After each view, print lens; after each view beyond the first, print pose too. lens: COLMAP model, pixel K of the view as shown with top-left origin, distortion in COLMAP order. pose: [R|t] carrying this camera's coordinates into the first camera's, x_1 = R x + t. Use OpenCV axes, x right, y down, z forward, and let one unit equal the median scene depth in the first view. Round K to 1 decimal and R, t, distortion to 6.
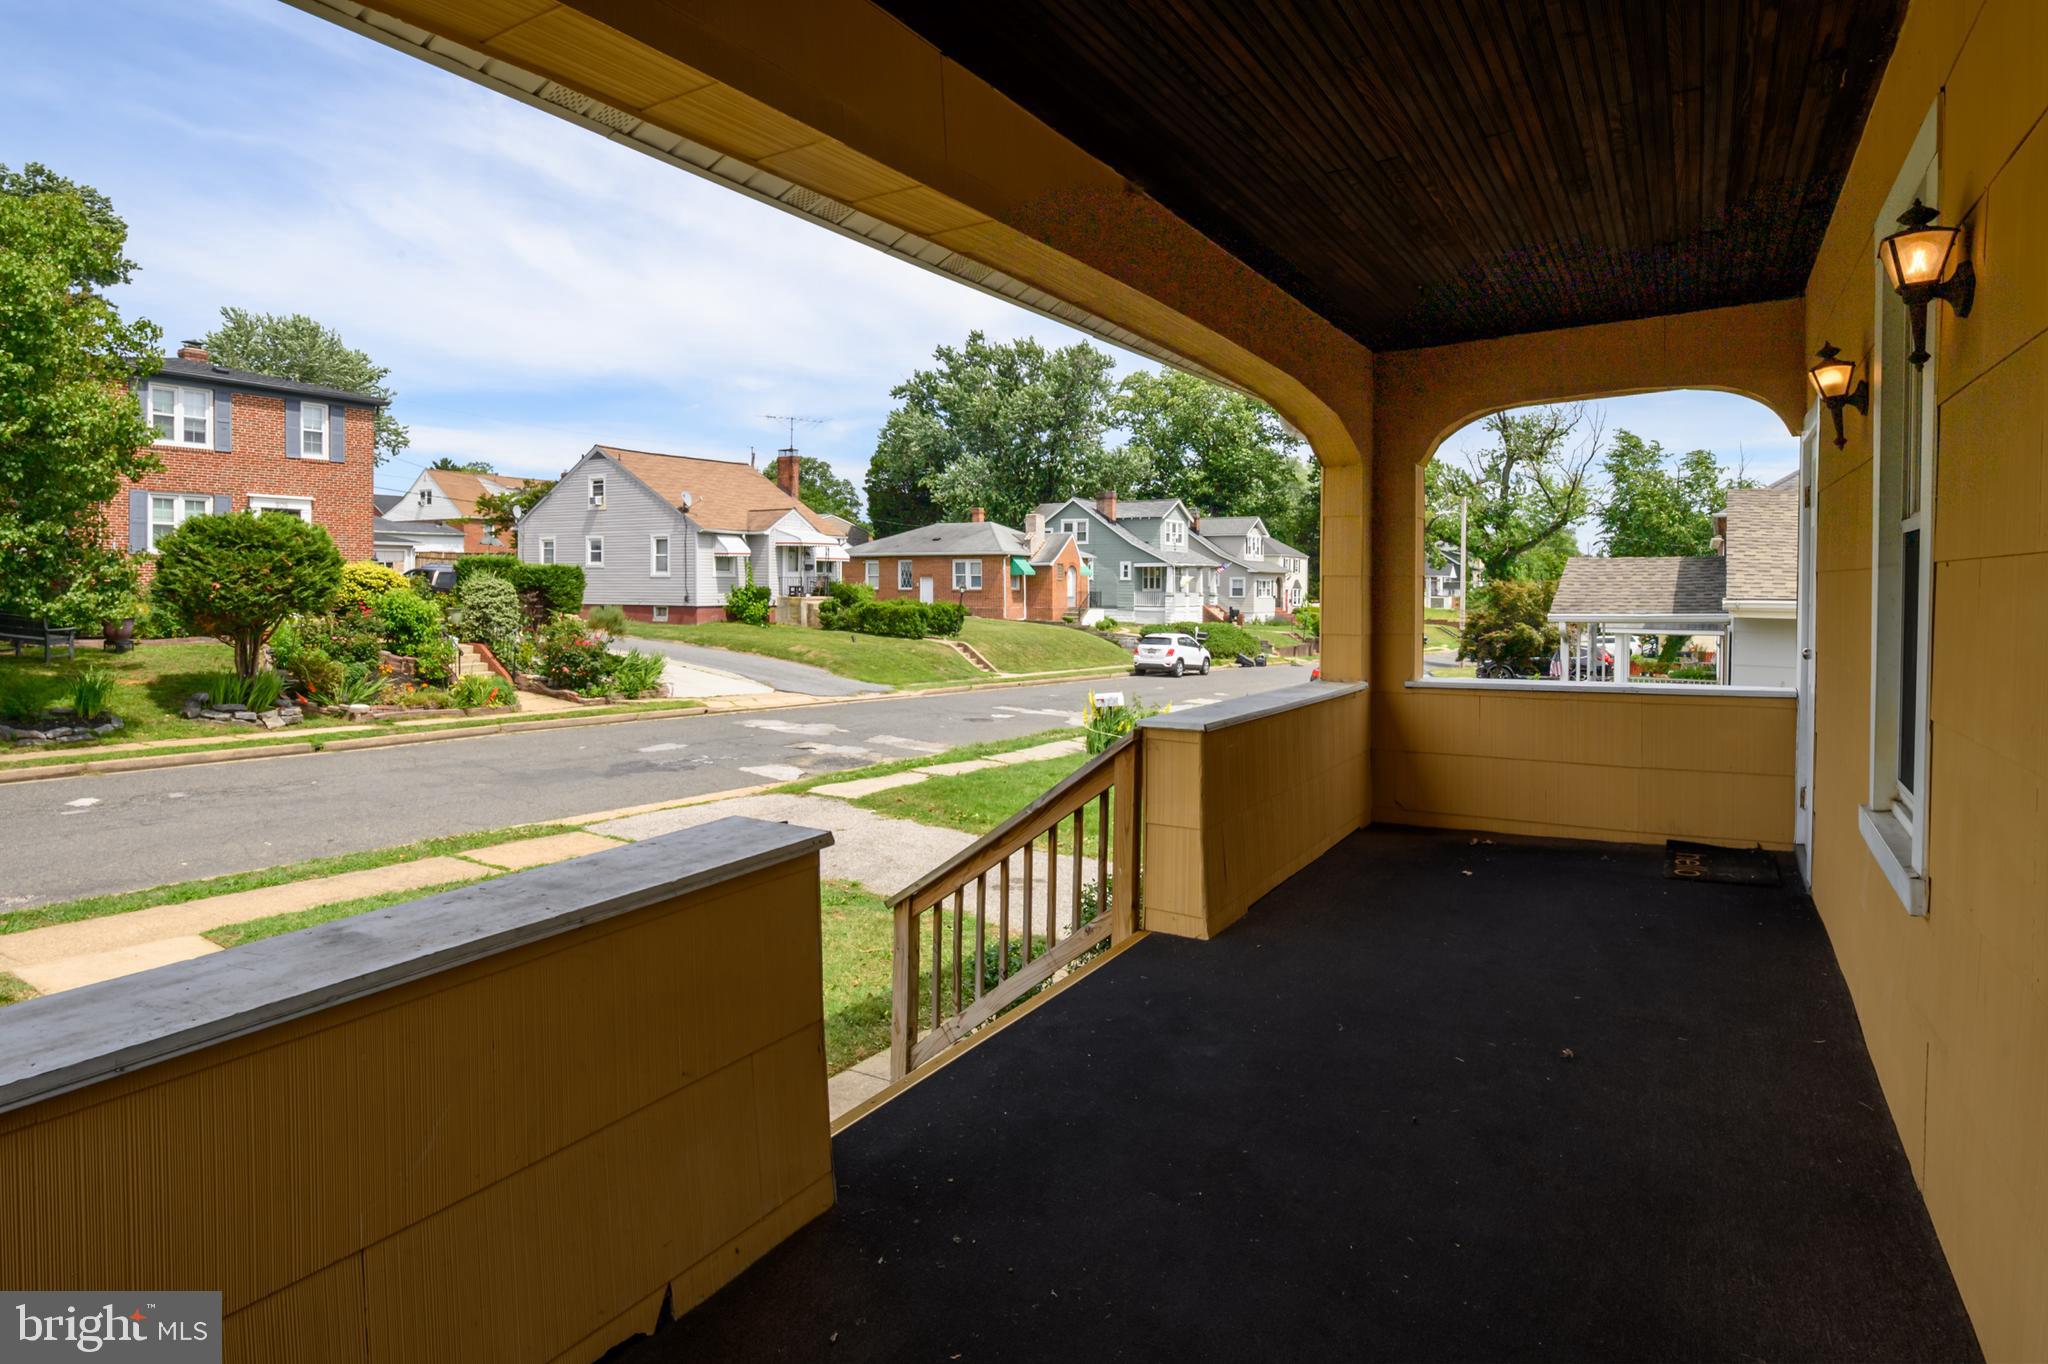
lens RADIAL K [[1118.8, 0, 1022.7], [0, 1118.8, 589.1], [0, 0, 1]] dist [-0.002511, -0.001054]
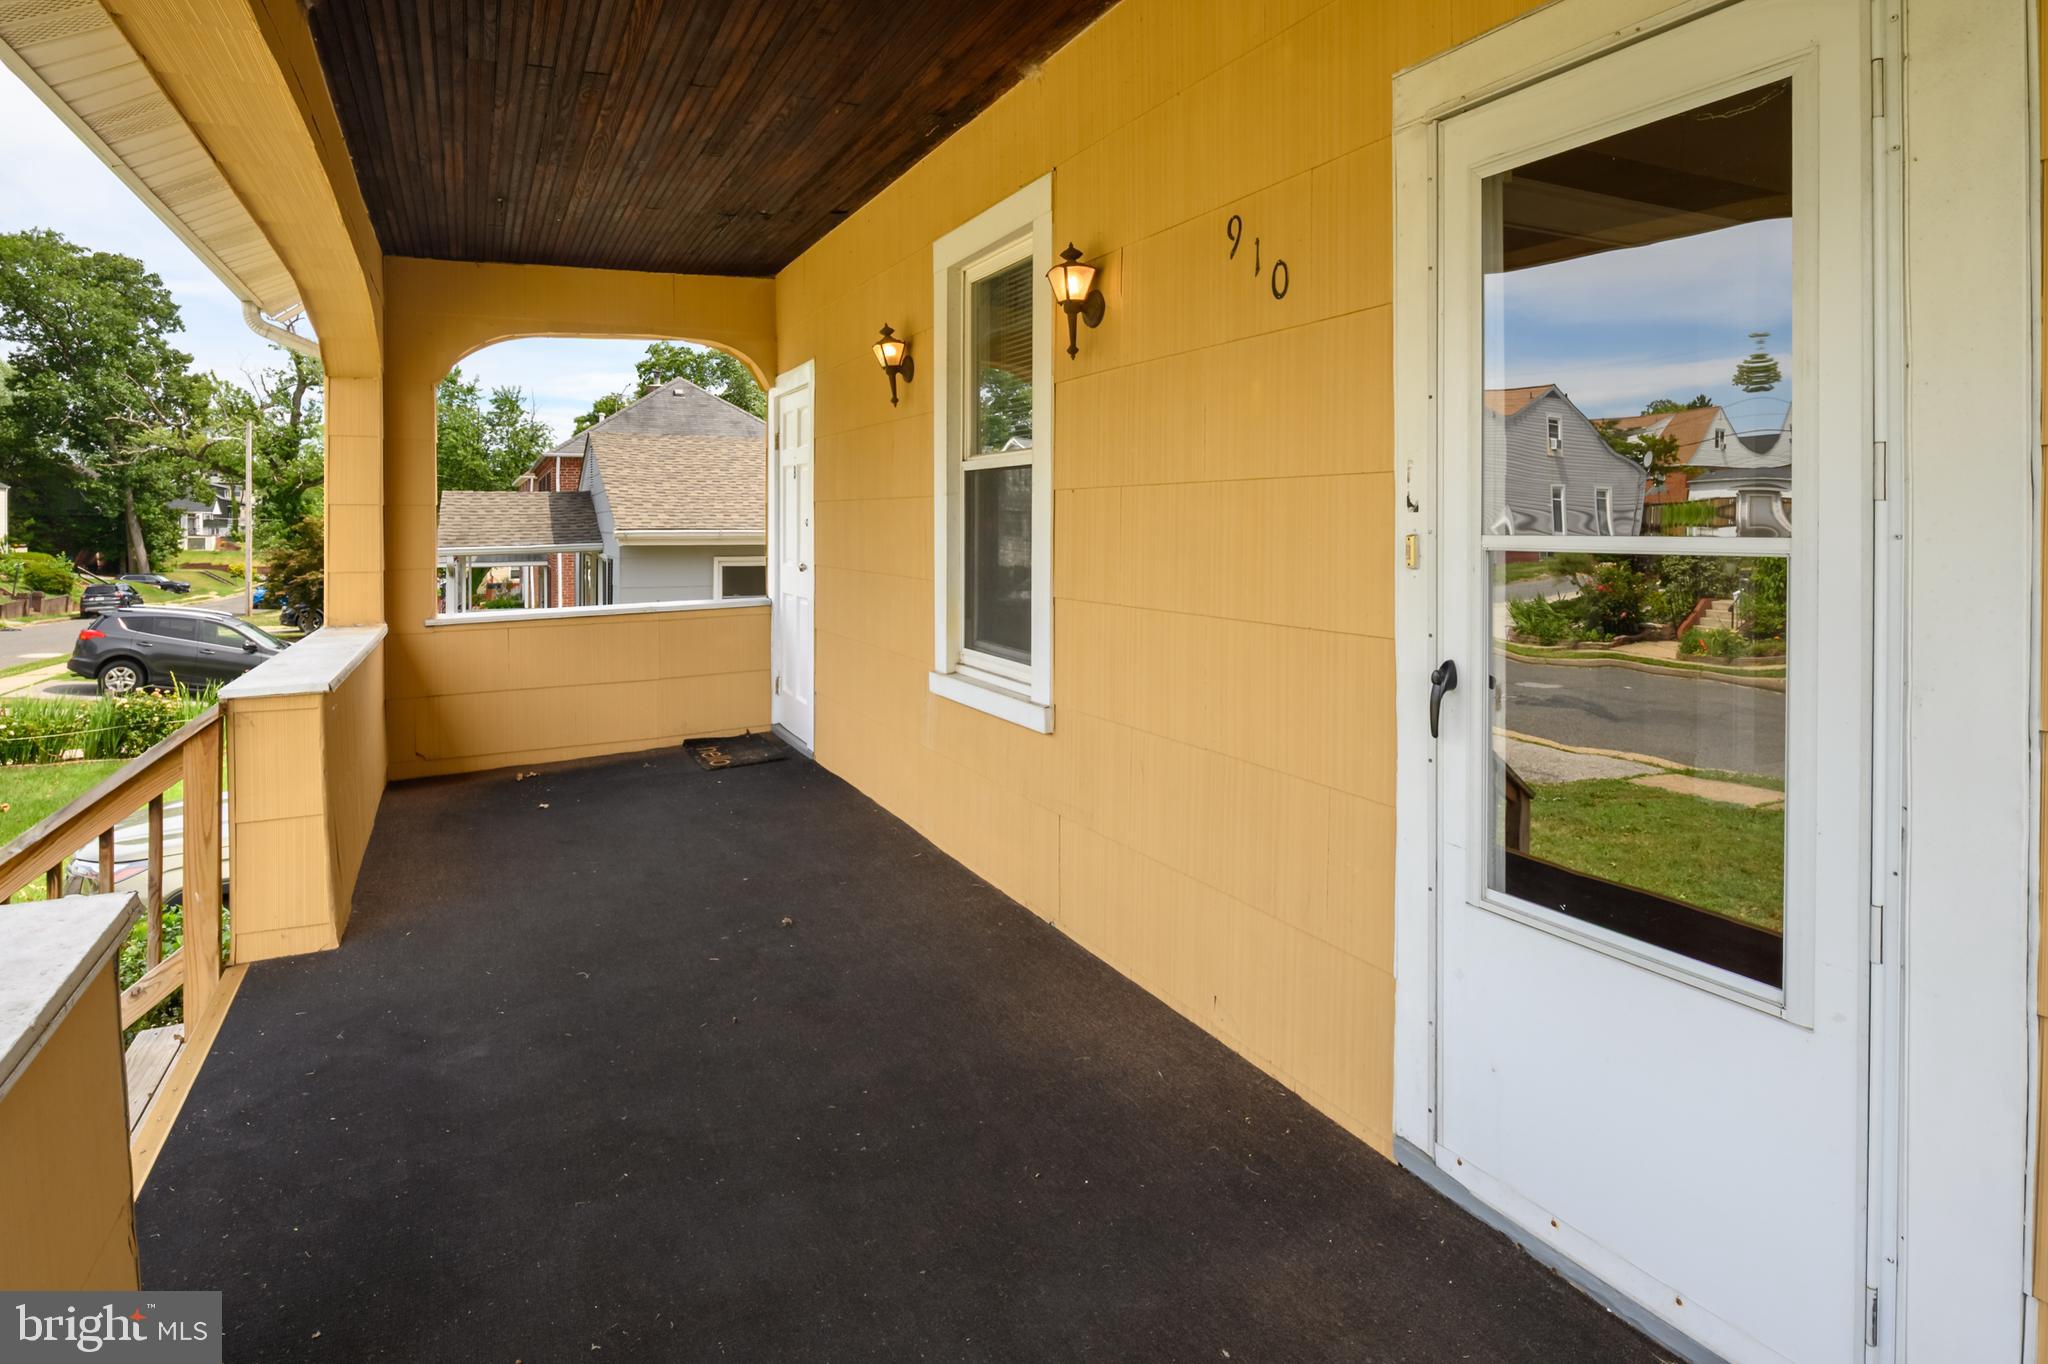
lens RADIAL K [[1119.7, 0, 1024.4], [0, 1119.7, 519.4], [0, 0, 1]] dist [0.002759, -0.001248]
pose [[0.536944, -0.007244, 0.843587, -0.168186], [0.011766, 0.999930, 0.001097, 0.004574], [-0.843536, 0.009336, 0.536992, 0.091195]]
